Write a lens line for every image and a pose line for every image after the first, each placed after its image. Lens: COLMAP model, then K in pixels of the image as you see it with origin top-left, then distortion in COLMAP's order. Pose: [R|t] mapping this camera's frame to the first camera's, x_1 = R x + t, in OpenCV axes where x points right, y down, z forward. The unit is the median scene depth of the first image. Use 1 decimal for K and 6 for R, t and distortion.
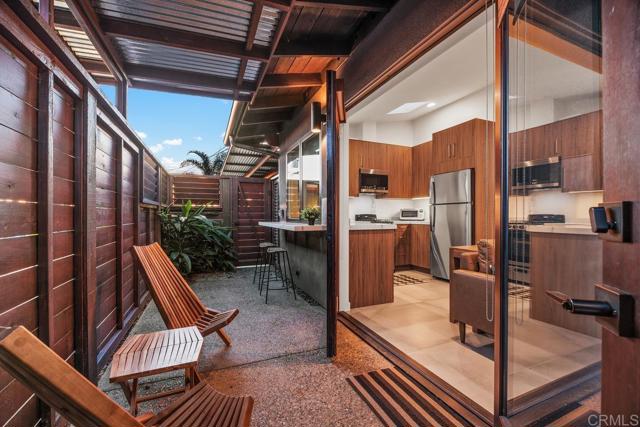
lens RADIAL K [[275.1, 0, 320.3], [0, 275.1, 215.9], [0, 0, 1]] dist [-0.001286, -0.000587]
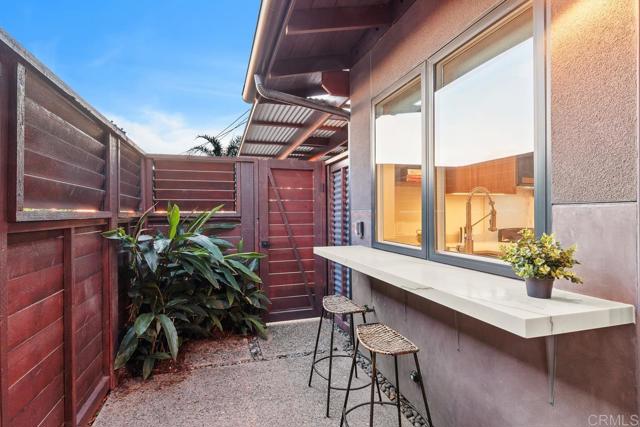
lens RADIAL K [[334.2, 0, 320.8], [0, 334.2, 212.4], [0, 0, 1]] dist [-0.022561, -0.000789]
pose [[0.995279, -0.004407, -0.096953, -0.140885], [0.003637, 0.999960, -0.008115, -0.032555], [0.096985, 0.007724, 0.995256, 0.377880]]
